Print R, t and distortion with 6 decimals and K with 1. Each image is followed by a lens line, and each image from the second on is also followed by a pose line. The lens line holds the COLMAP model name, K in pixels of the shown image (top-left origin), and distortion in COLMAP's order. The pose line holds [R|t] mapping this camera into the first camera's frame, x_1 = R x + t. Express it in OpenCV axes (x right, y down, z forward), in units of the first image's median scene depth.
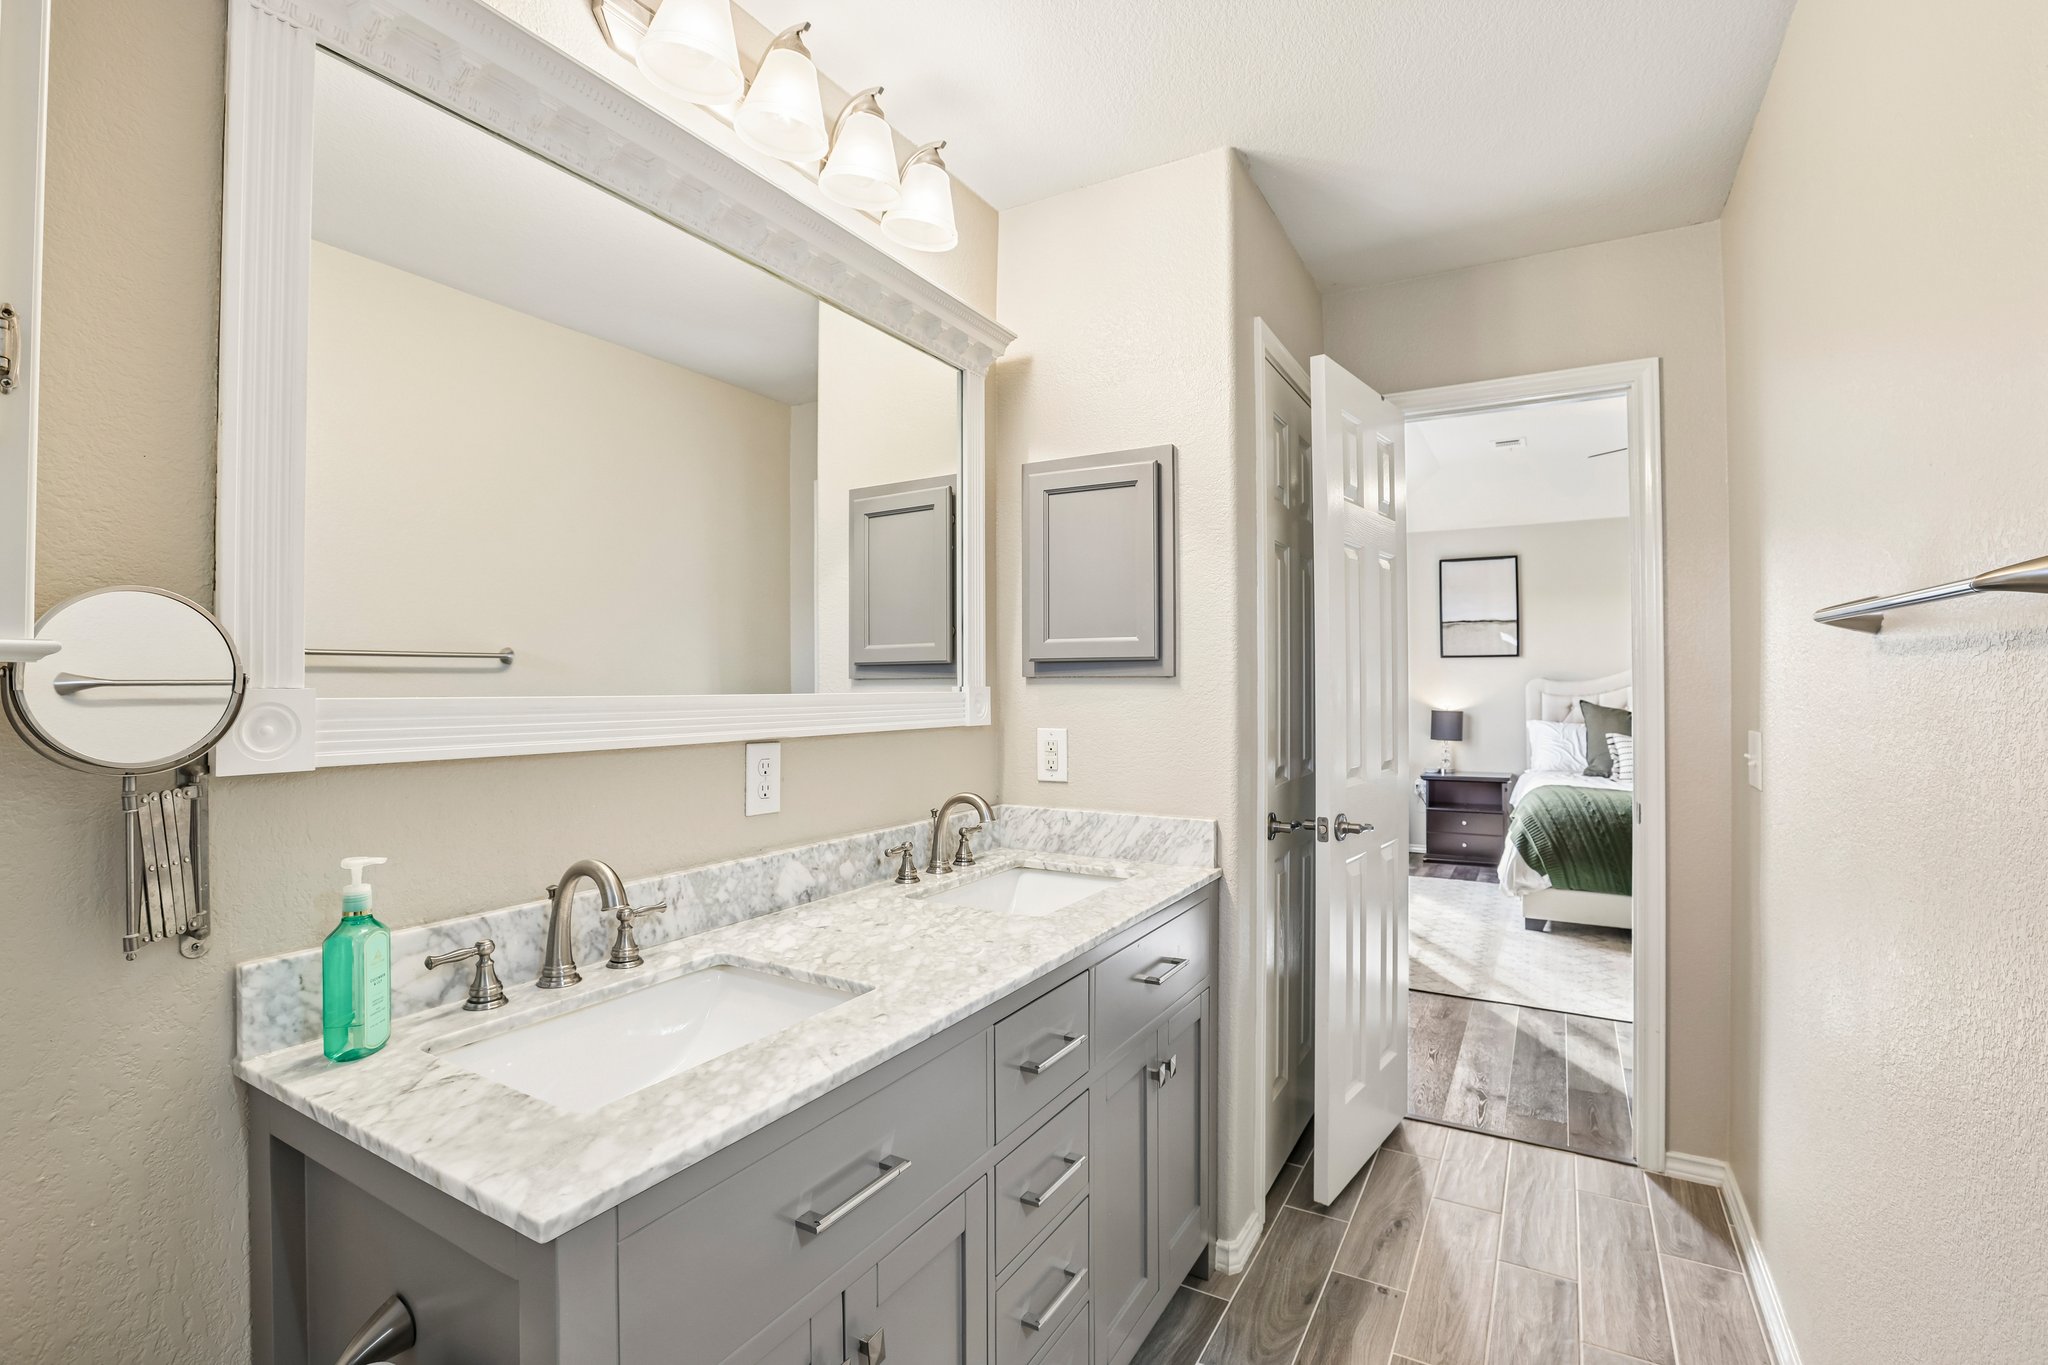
lens RADIAL K [[928.4, 0, 1027.8], [0, 928.4, 677.6], [0, 0, 1]] dist [-0.078377, 0.029975]
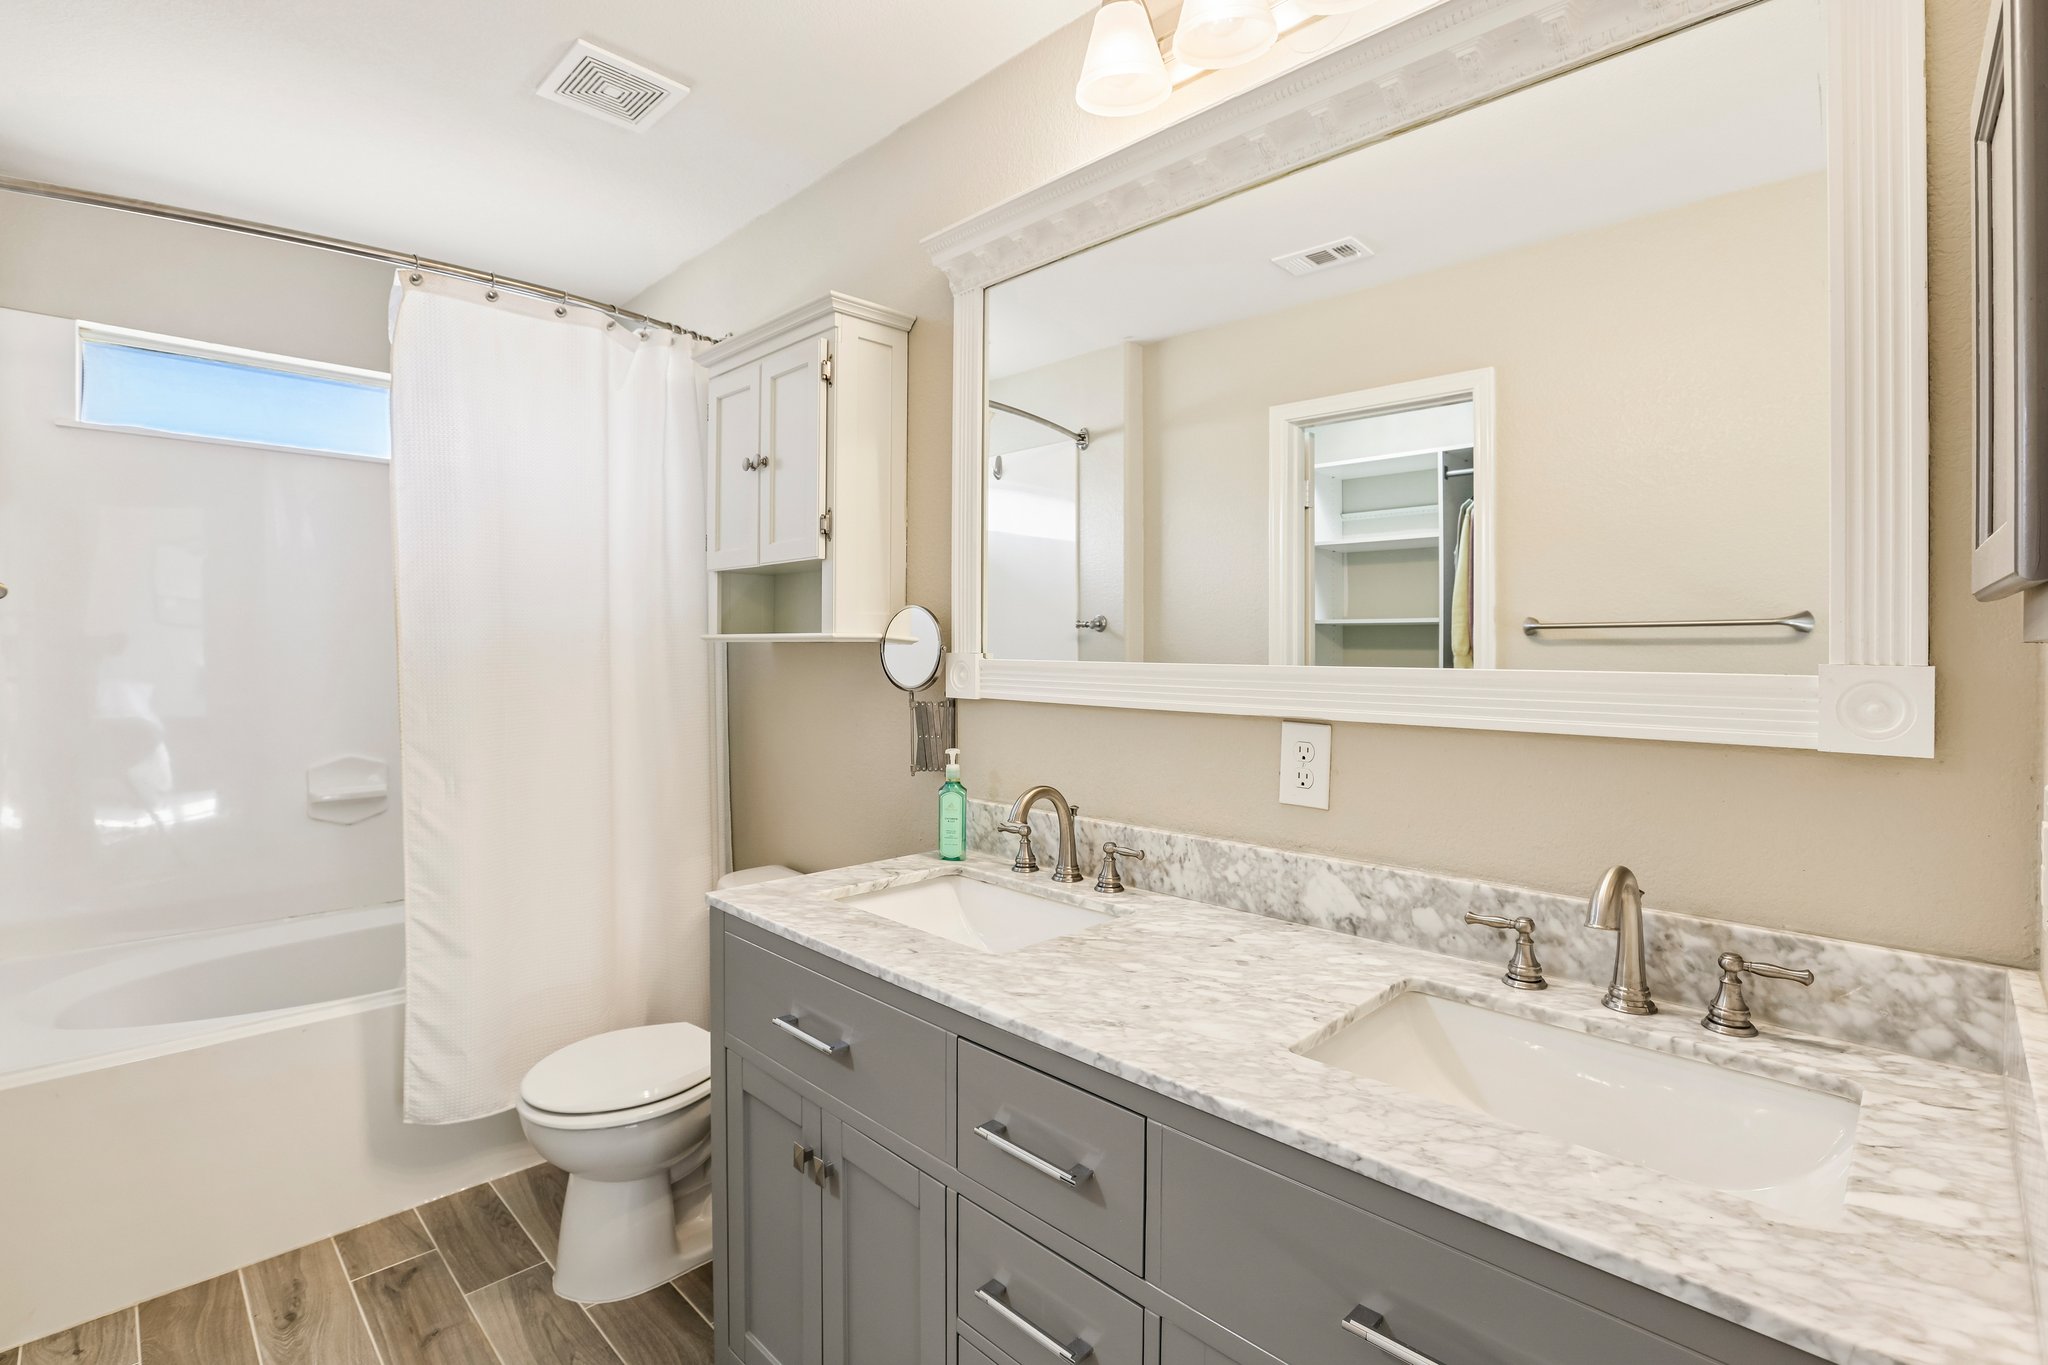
lens RADIAL K [[928.4, 0, 1027.8], [0, 928.4, 677.6], [0, 0, 1]] dist [-0.078377, 0.029975]
pose [[-0.245048, 0.024344, -0.969205, 0.663441], [-0.000005, 0.999685, 0.025110, 0.009133], [0.969511, 0.006158, -0.244971, 1.069513]]
